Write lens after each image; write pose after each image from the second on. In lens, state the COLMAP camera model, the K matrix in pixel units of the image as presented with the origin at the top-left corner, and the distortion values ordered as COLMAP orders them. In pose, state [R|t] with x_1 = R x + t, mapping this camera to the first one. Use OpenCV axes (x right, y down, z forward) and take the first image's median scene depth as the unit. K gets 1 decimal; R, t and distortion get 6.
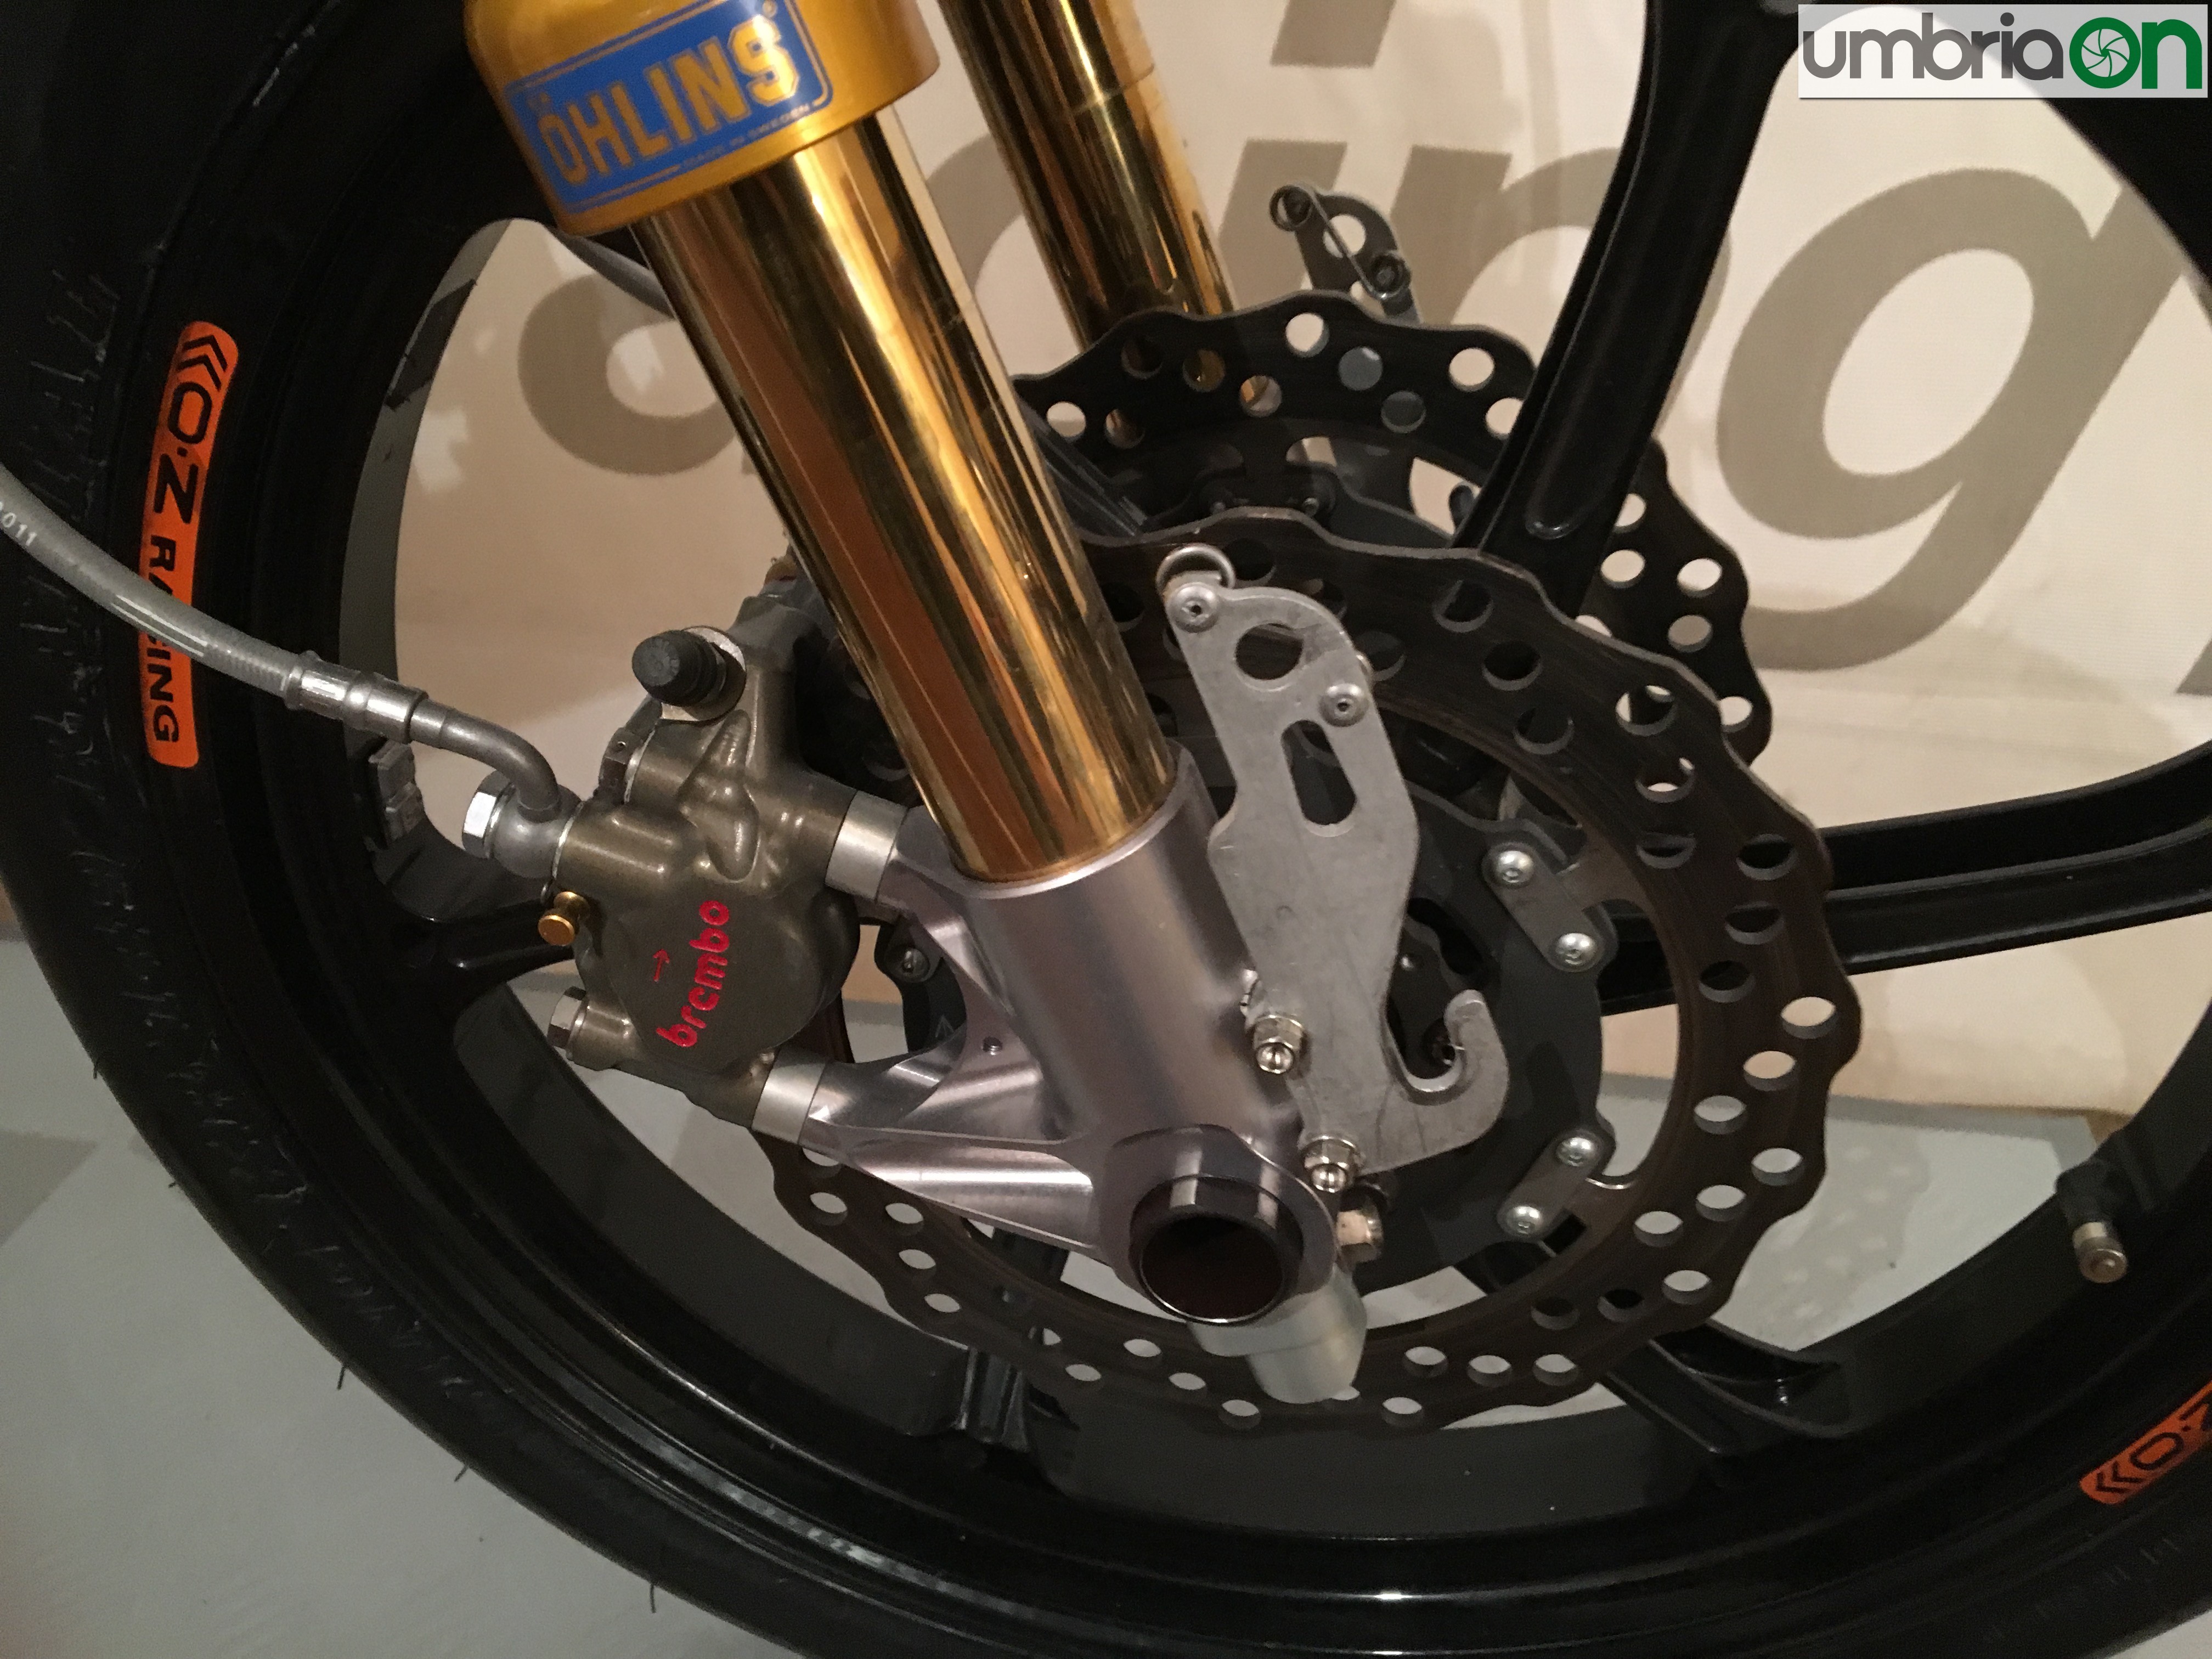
lens RADIAL K [[1888.8, 0, 1112.9], [0, 1888.8, 824.9], [0, 0, 1]] dist [0.083117, -0.099177]
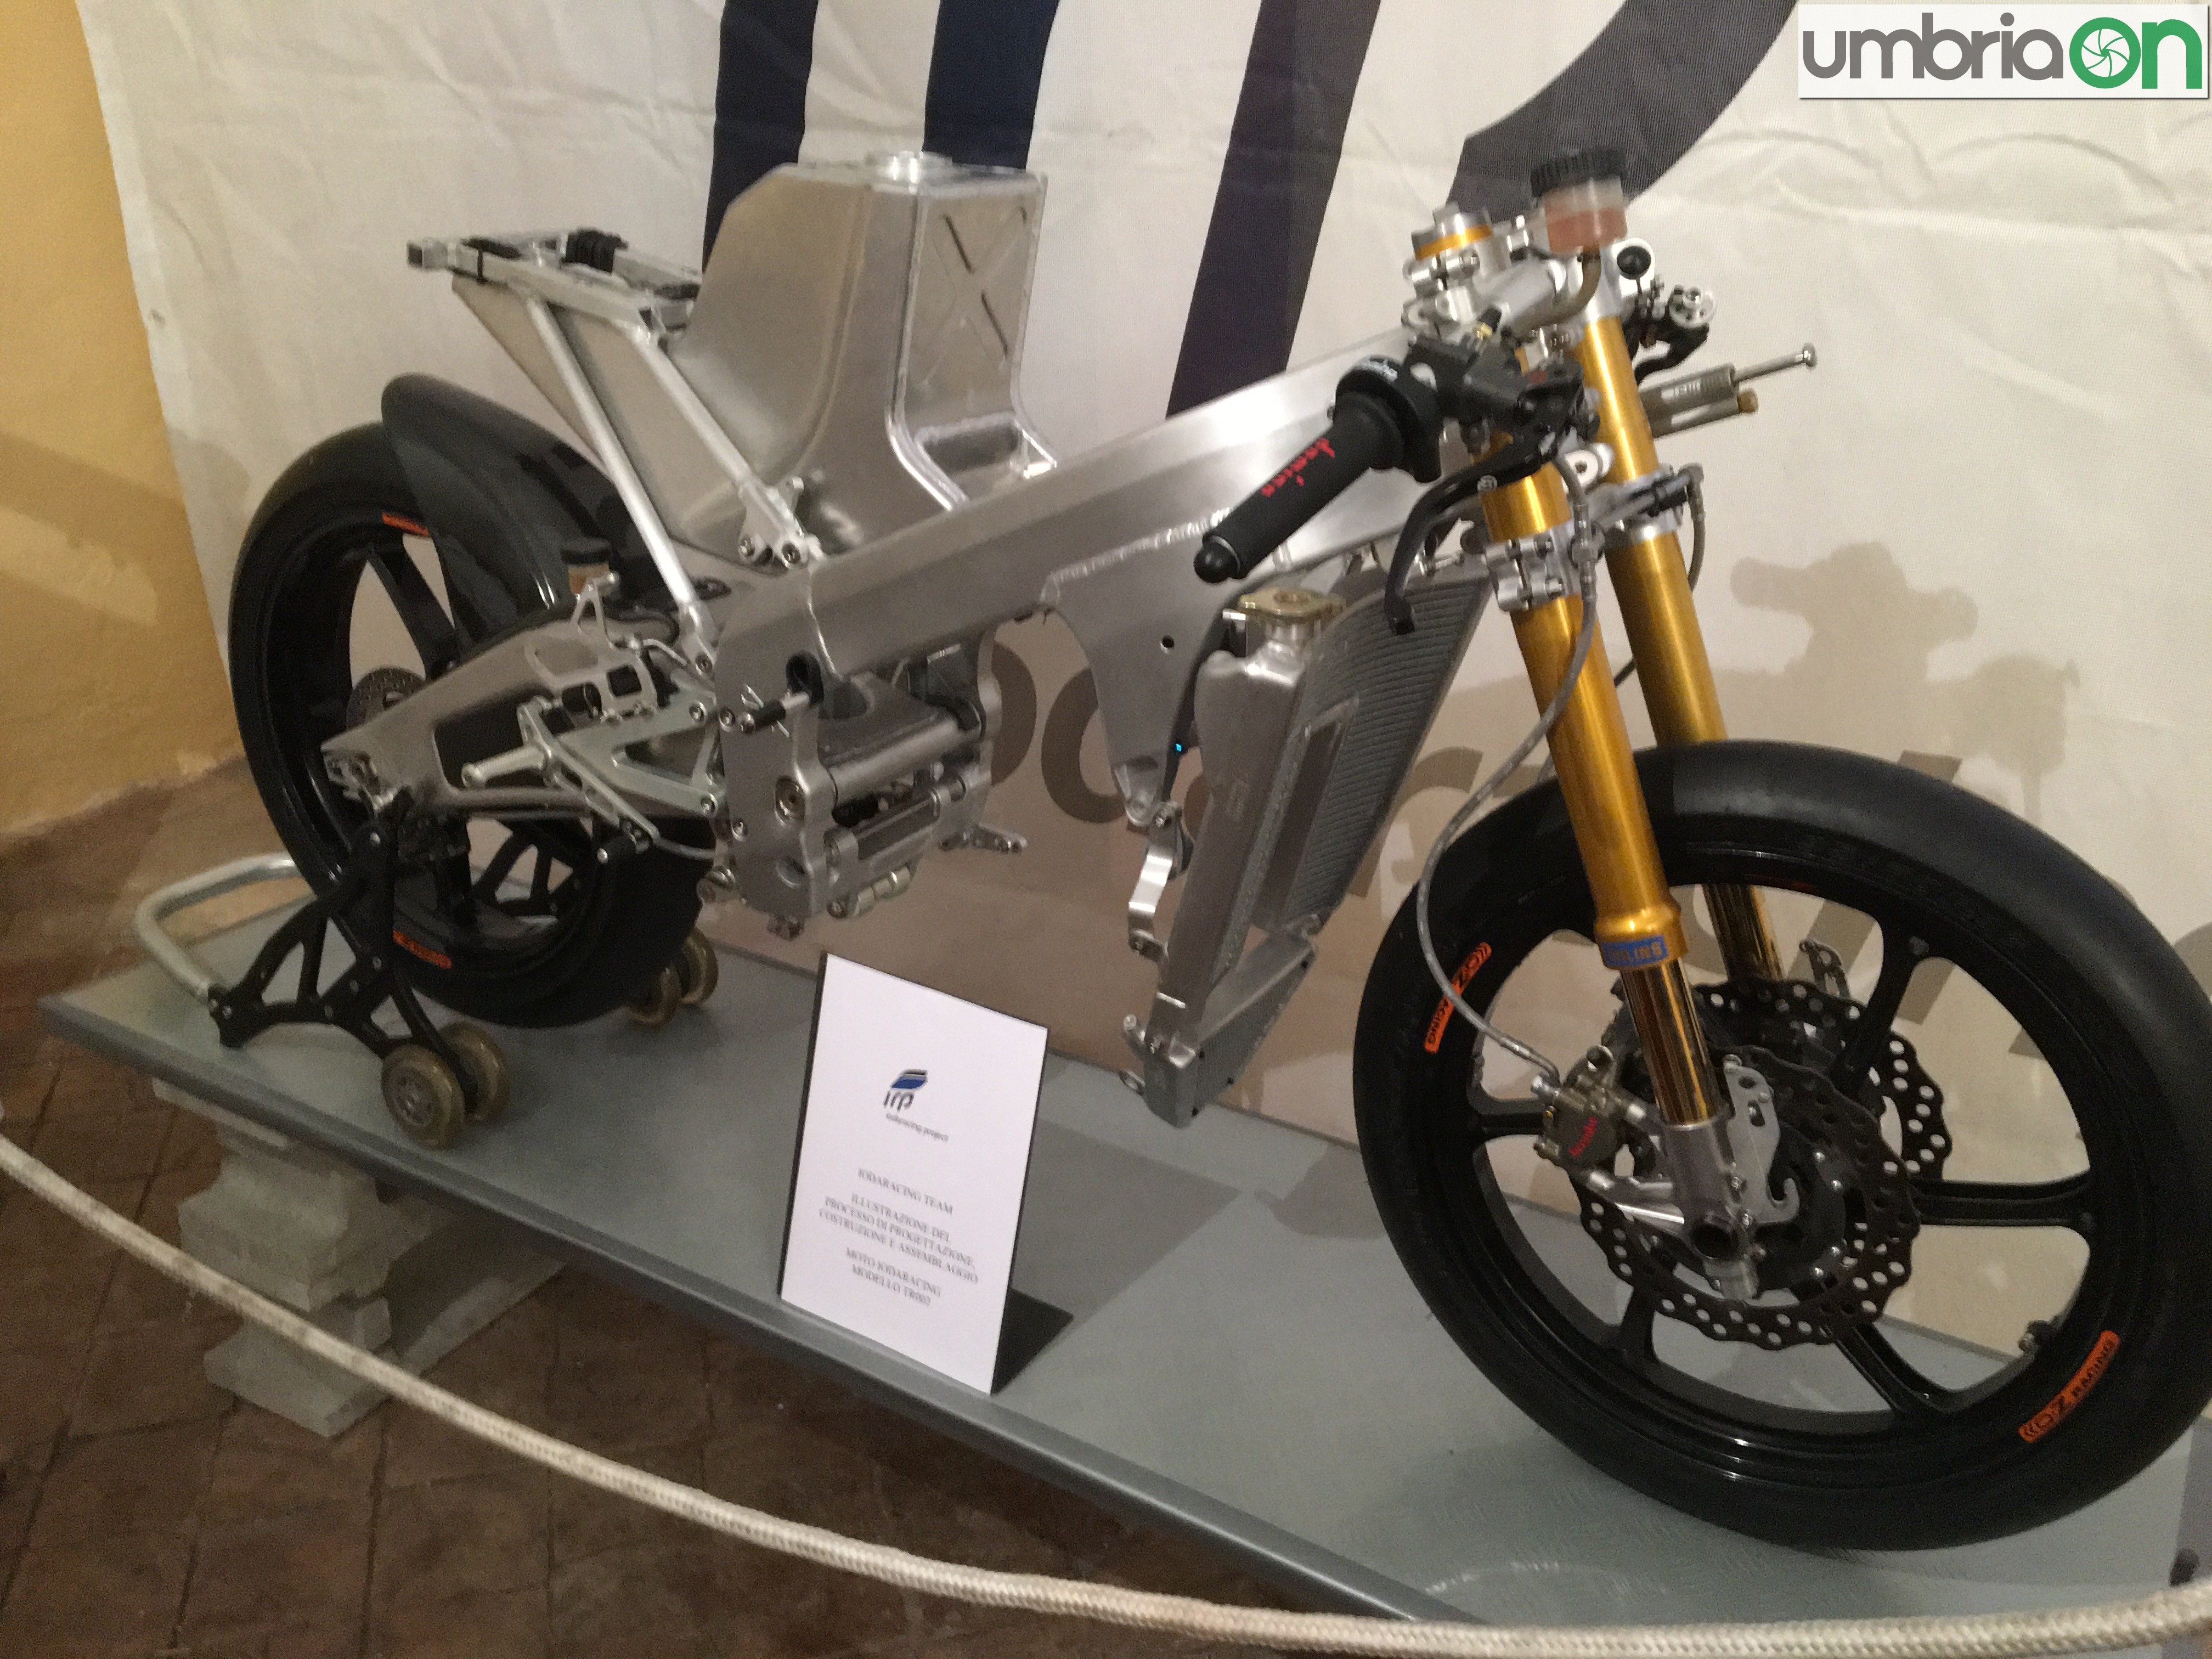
lens RADIAL K [[1888.8, 0, 1094.8], [0, 1888.8, 834.4], [0, 0, 1]] dist [0.083117, -0.099177]
pose [[0.918240, 0.163336, -0.360773, 0.159417], [-0.226087, 0.964149, -0.138929, 0.252242], [0.325147, 0.209137, 0.922248, -3.010006]]
